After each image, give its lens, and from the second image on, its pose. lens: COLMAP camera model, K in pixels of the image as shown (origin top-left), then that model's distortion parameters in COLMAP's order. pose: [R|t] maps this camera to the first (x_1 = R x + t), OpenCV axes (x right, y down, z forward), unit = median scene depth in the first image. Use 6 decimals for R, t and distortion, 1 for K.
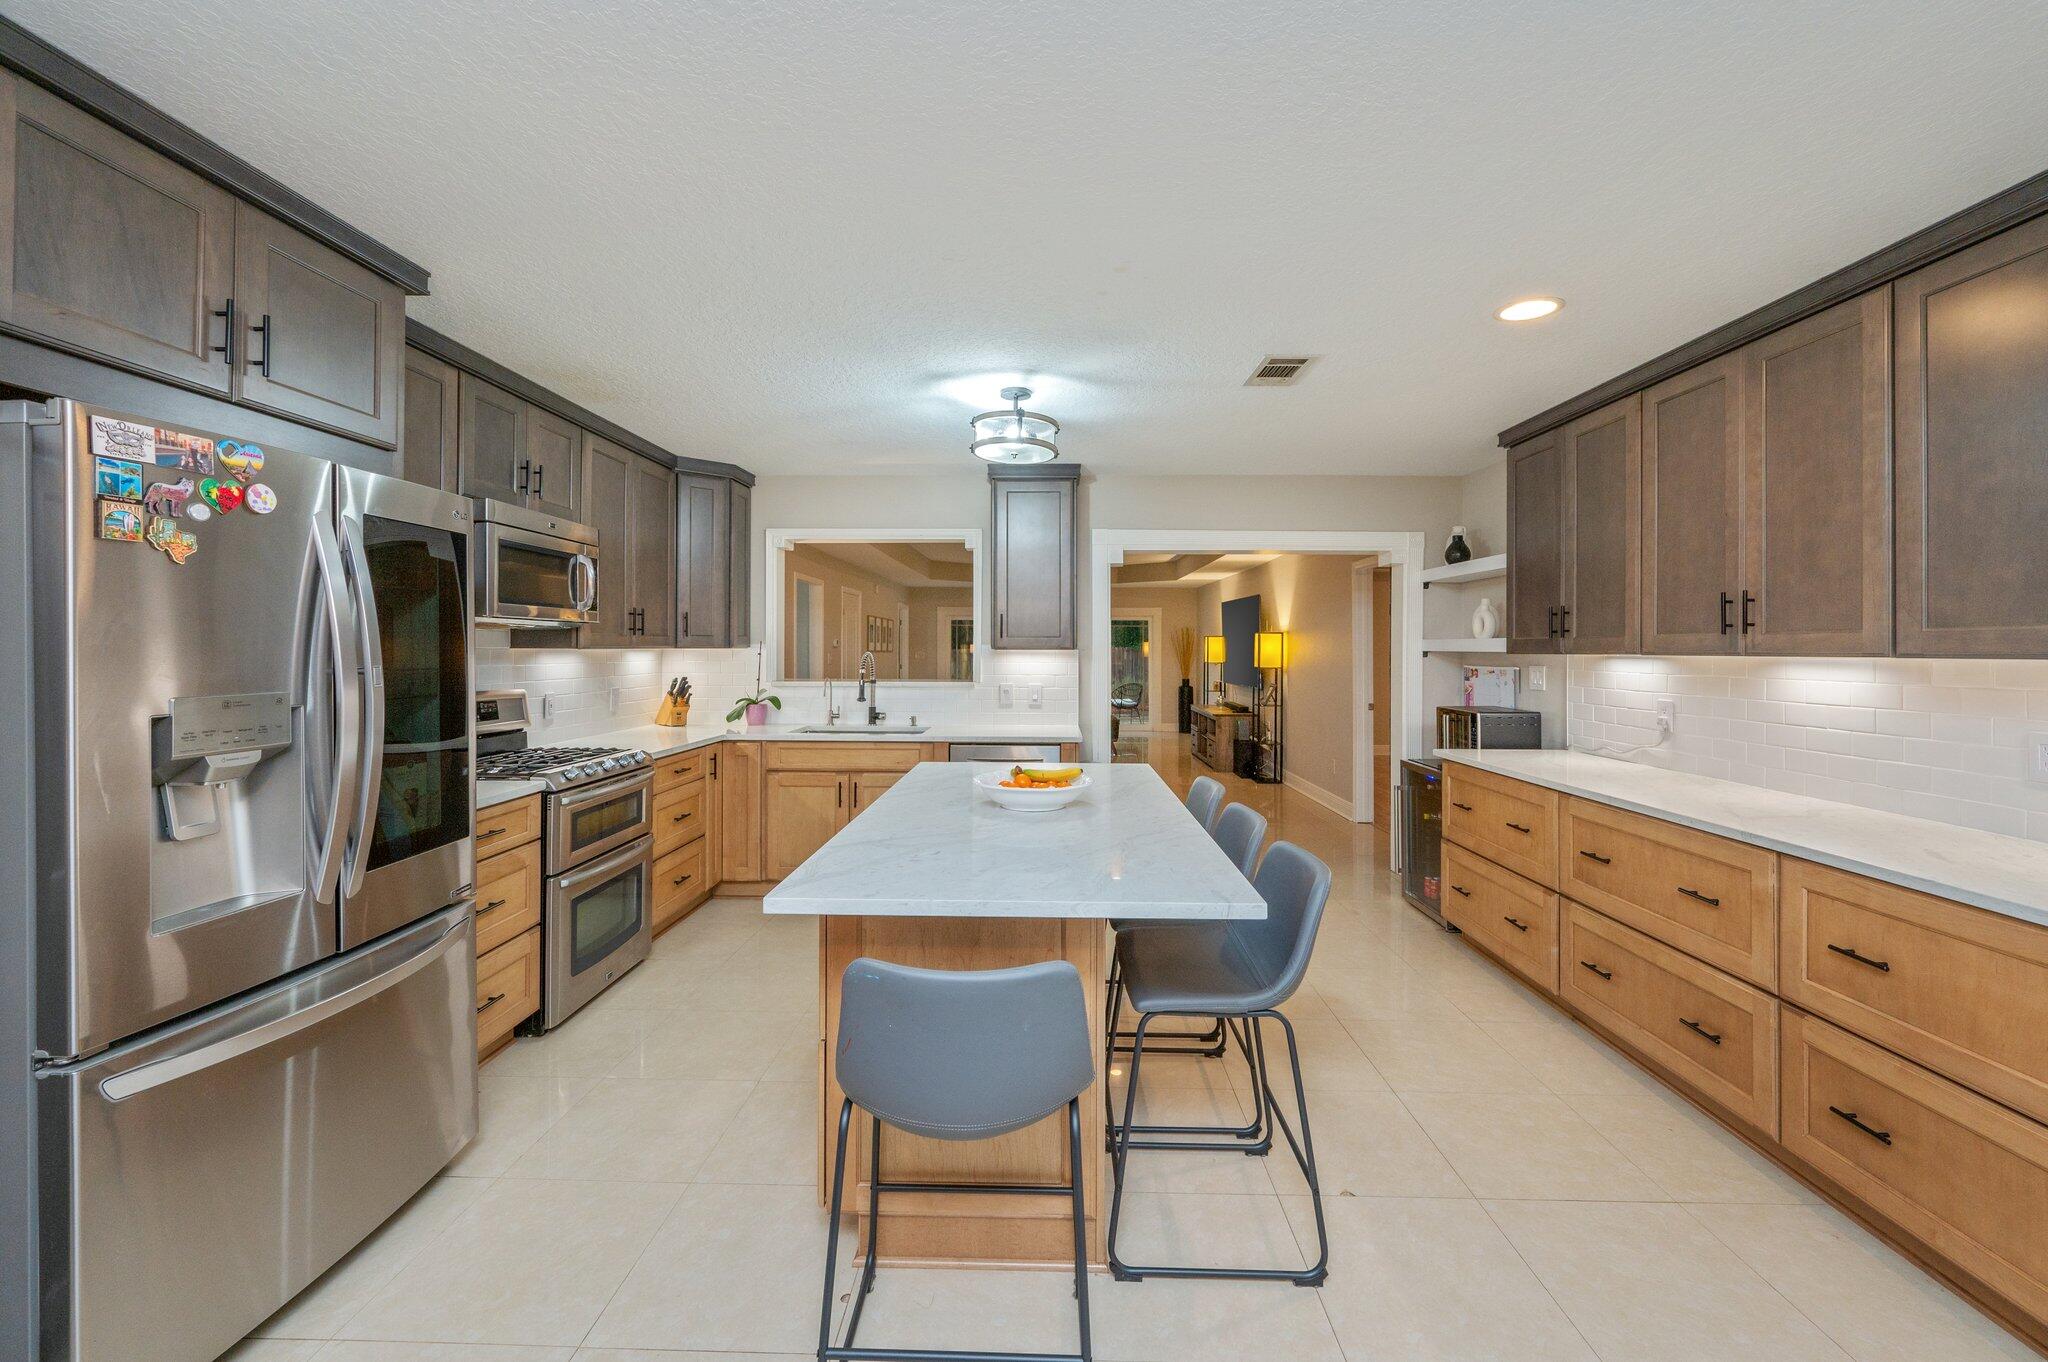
lens RADIAL K [[821.2, 0, 1027.9], [0, 821.2, 658.2], [0, 0, 1]] dist [-0.000298, -0.000283]
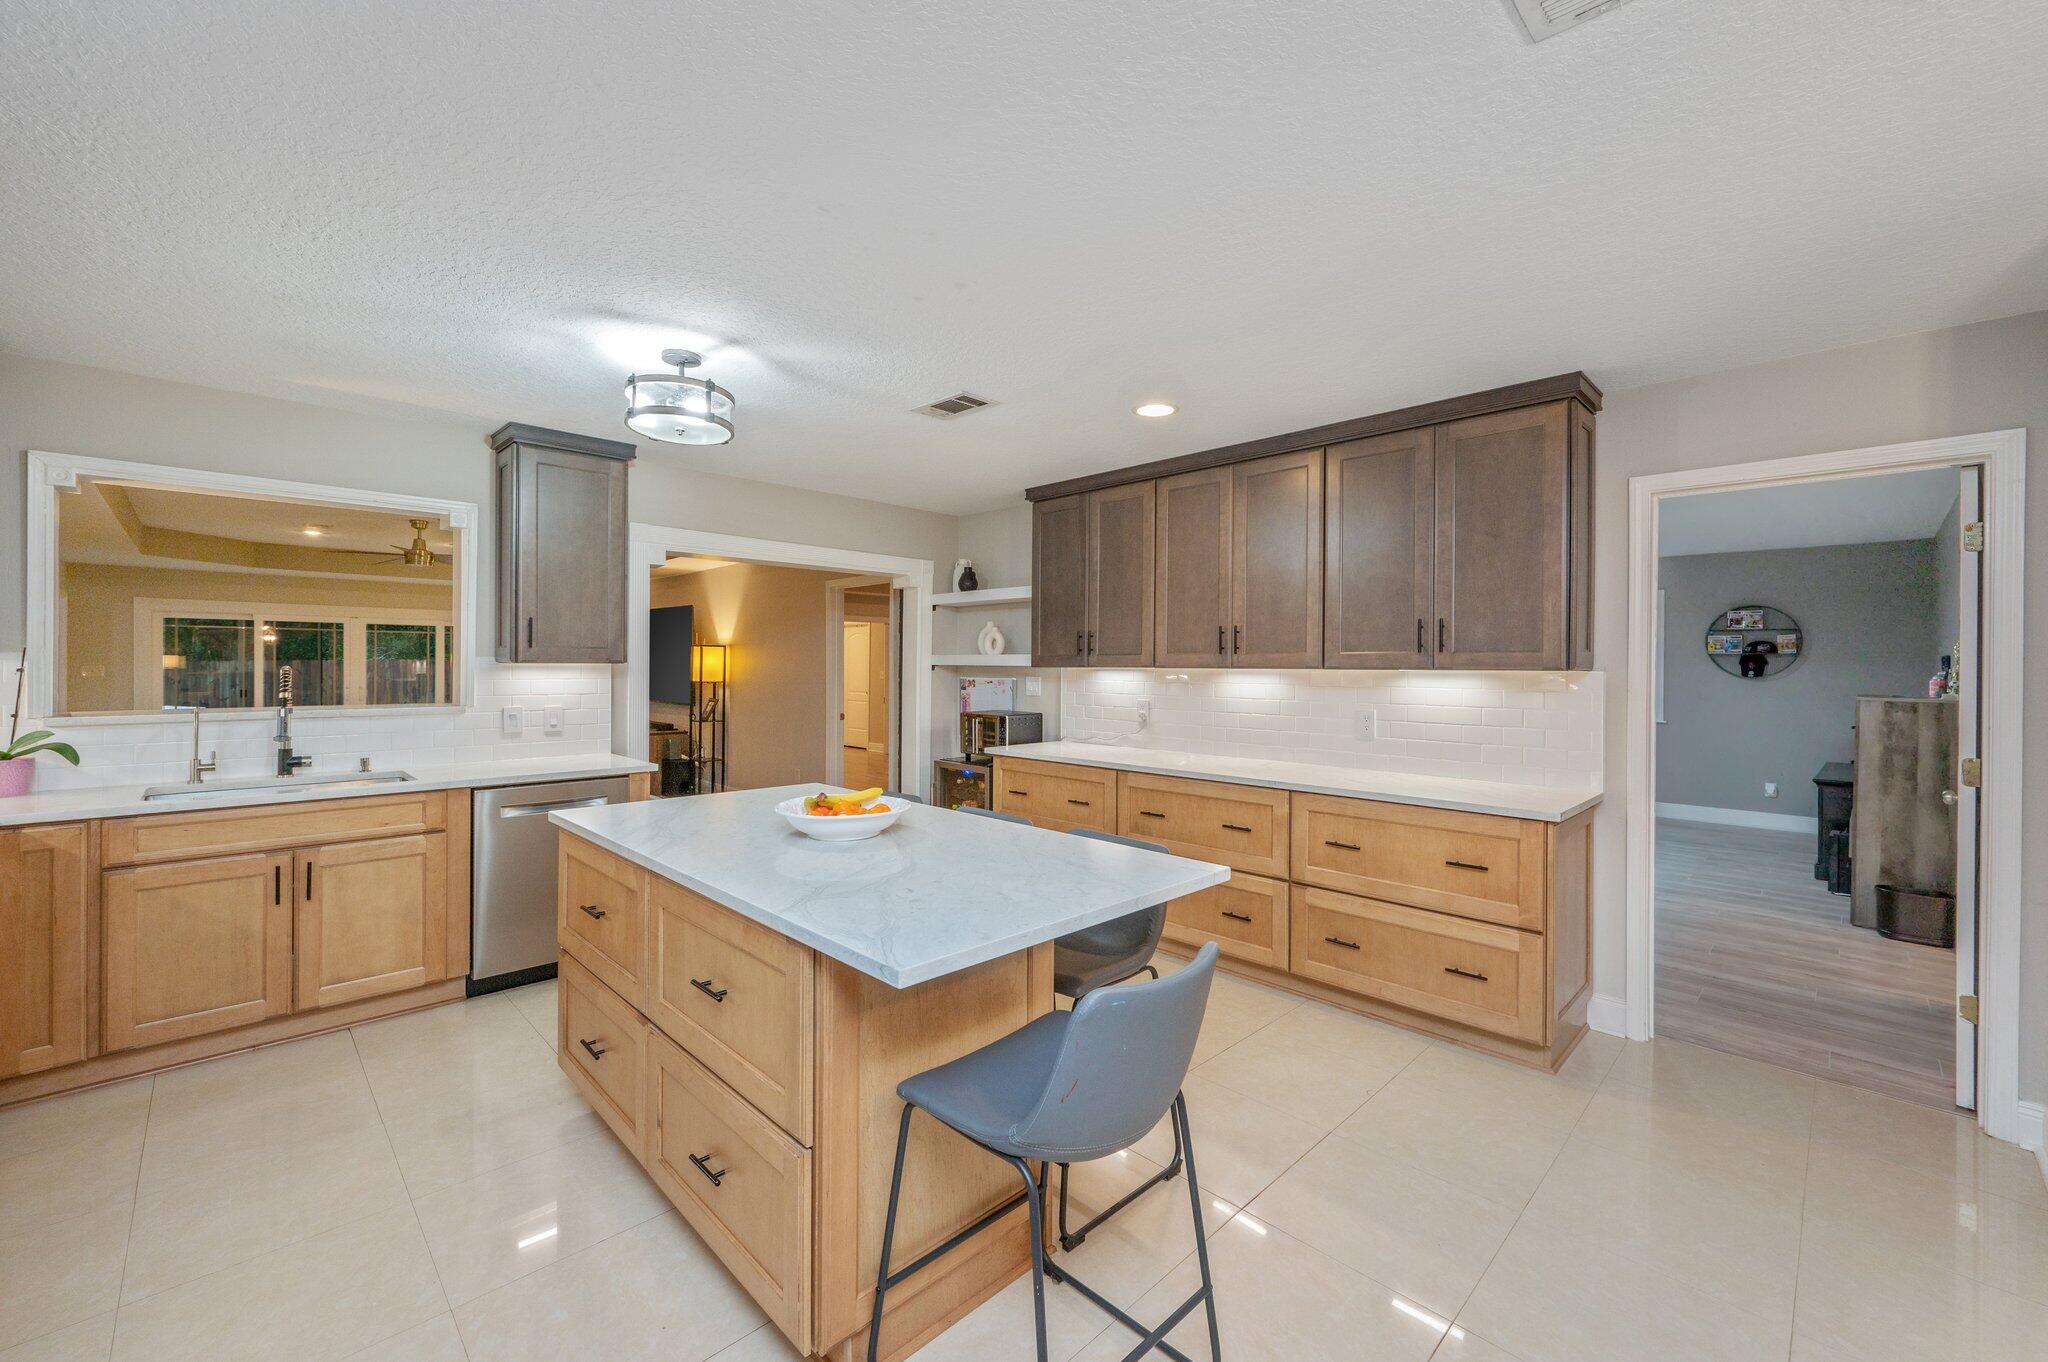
lens RADIAL K [[820.9, 0, 1024.0], [0, 820.9, 681.0], [0, 0, 1]] dist [0.000133, -0.000059]
pose [[0.697206, -0.014154, 0.716731, -0.328646], [0.006076, 0.999886, 0.013836, -0.001684], [-0.716845, -0.005292, 0.697212, 0.142254]]
